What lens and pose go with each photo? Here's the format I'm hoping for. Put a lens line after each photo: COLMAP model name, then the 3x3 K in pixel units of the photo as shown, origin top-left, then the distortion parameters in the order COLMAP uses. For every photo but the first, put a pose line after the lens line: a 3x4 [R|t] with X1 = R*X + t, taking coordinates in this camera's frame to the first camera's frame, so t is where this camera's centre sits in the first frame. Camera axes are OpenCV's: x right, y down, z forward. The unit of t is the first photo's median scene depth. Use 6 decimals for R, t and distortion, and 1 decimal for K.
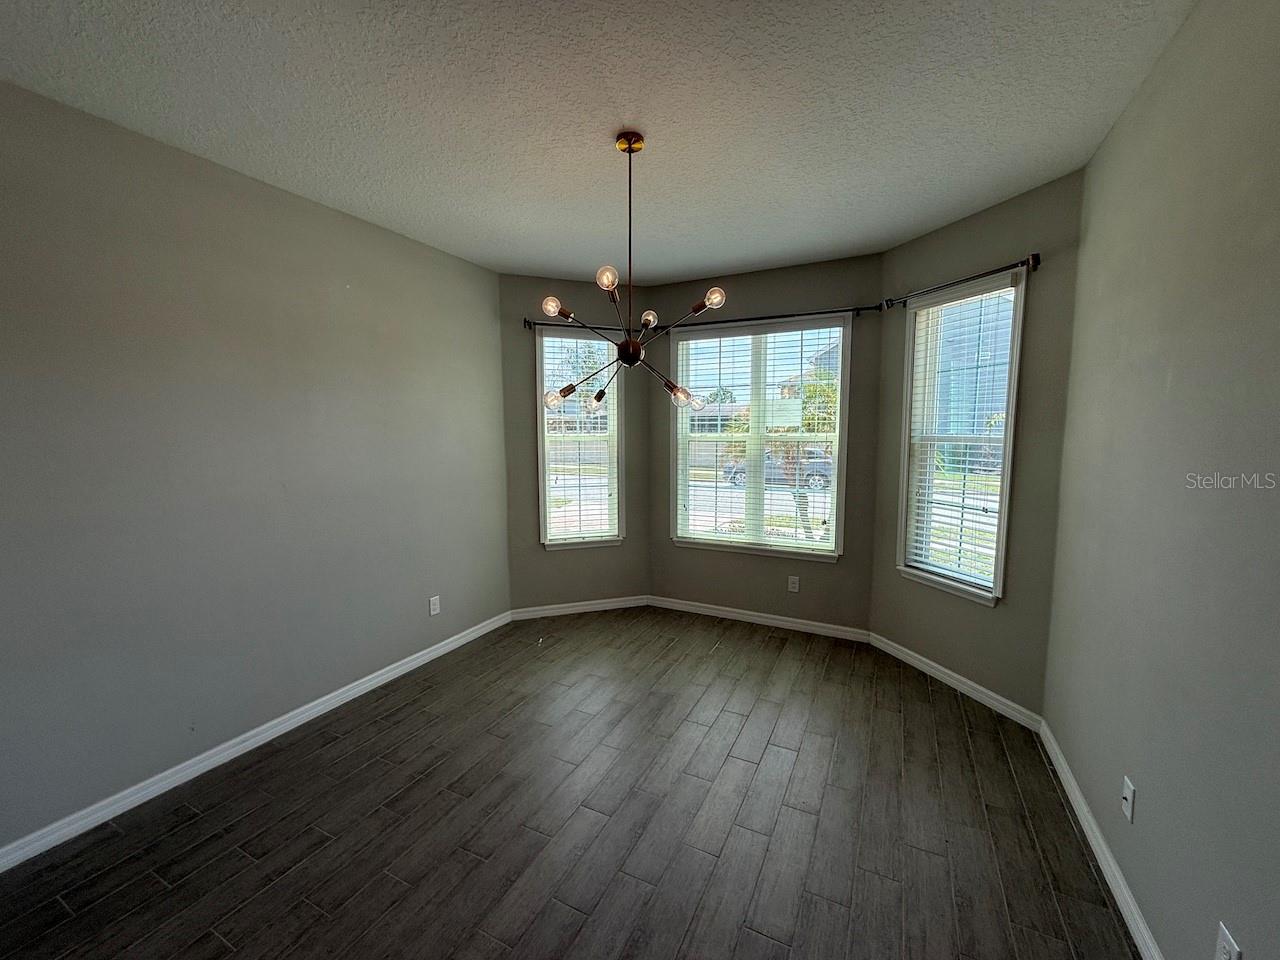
lens RADIAL K [[510.8, 0, 640.0], [0, 510.8, 480.0], [0, 0, 1]] dist [0.000763, 0.000239]
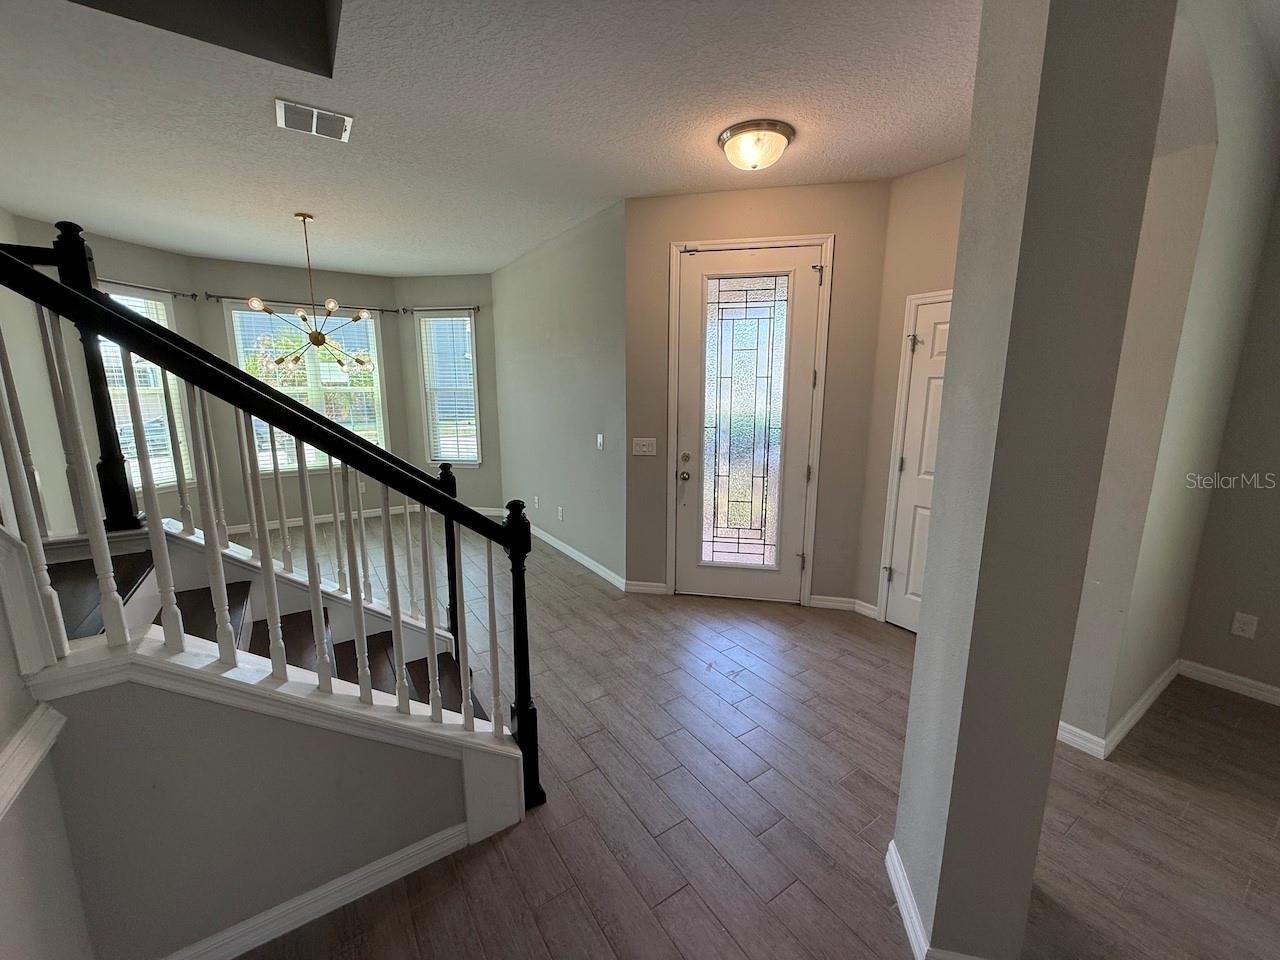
lens RADIAL K [[510.8, 0, 640.0], [0, 510.8, 480.0], [0, 0, 1]] dist [0.000763, 0.000239]
pose [[0.483139, -0.163193, 0.860201, -0.832365], [0.086532, 0.986566, 0.138564, 0.059559], [-0.871257, 0.007489, 0.490769, -0.639442]]
